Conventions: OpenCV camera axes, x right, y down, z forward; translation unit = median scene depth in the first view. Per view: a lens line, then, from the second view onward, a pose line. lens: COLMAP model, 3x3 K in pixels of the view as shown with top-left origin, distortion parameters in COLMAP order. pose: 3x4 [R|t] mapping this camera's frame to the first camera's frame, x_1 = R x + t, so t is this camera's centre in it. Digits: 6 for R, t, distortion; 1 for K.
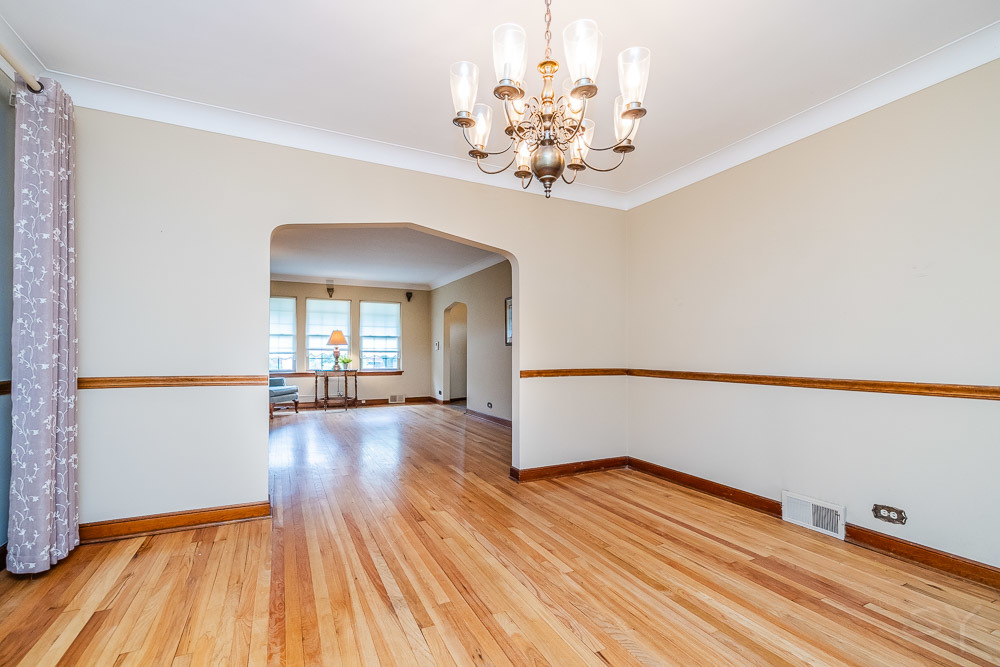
lens RADIAL K [[435.3, 0, 497.1], [0, 435.3, 341.1], [0, 0, 1]] dist [0.000699, -0.000035]
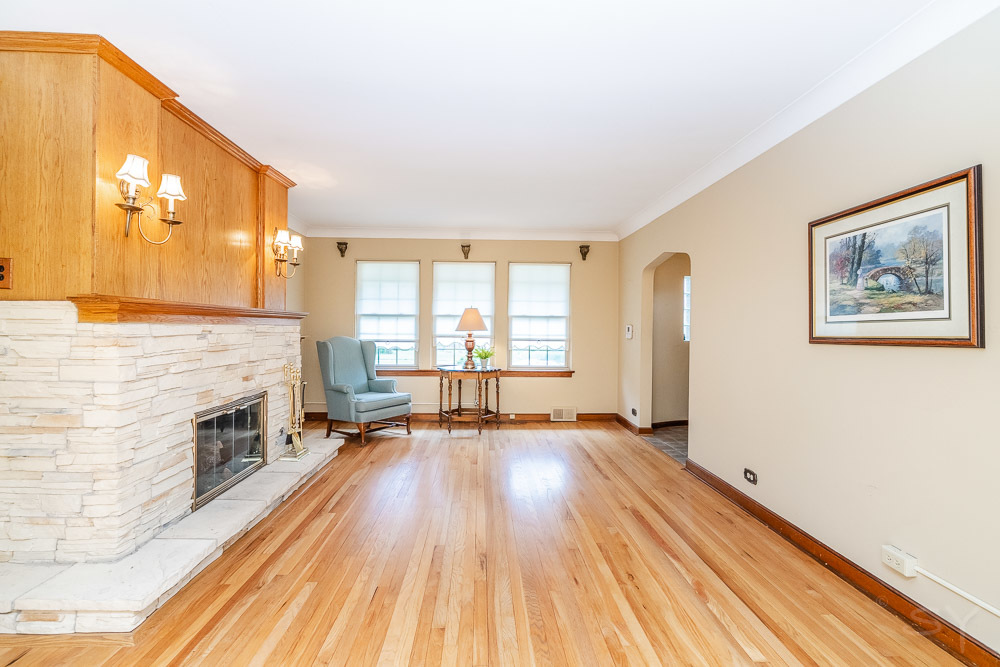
lens RADIAL K [[457.9, 0, 492.9], [0, 457.9, 328.7], [0, 0, 1]] dist [-0.006442, -0.000406]
pose [[0.907027, 0.008270, -0.420992, -0.048284], [0.002405, 0.999689, 0.024819, -0.010026], [0.421067, -0.023524, 0.906725, 0.386438]]
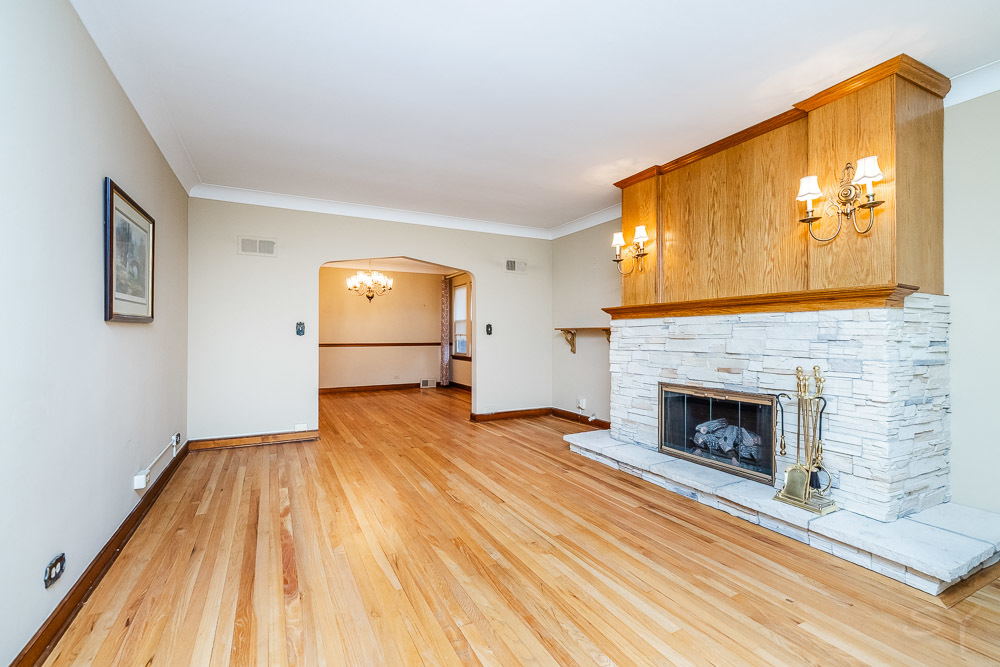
lens RADIAL K [[435.3, 0, 491.5], [0, 435.3, 333.3], [0, 0, 1]] dist [0.000699, -0.000035]
pose [[-0.999977, -0.003575, -0.005792, -0.198519], [-0.003397, 0.999530, -0.030462, 0.021453], [0.005898, -0.030442, -0.999519, 0.989337]]
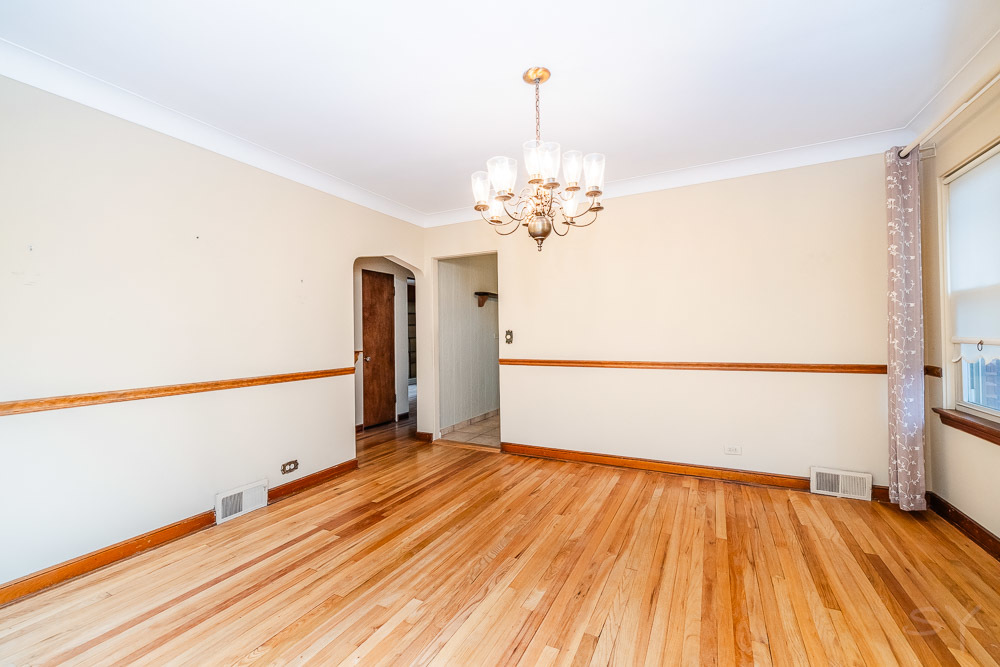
lens RADIAL K [[423.4, 0, 491.6], [0, 423.4, 330.5], [0, 0, 1]] dist [0.001739, -0.000561]
pose [[-0.590763, 0.012964, 0.806741, -0.164786], [-0.008498, 0.999715, -0.022288, -0.005348], [-0.806800, -0.020022, -0.590485, 0.355652]]
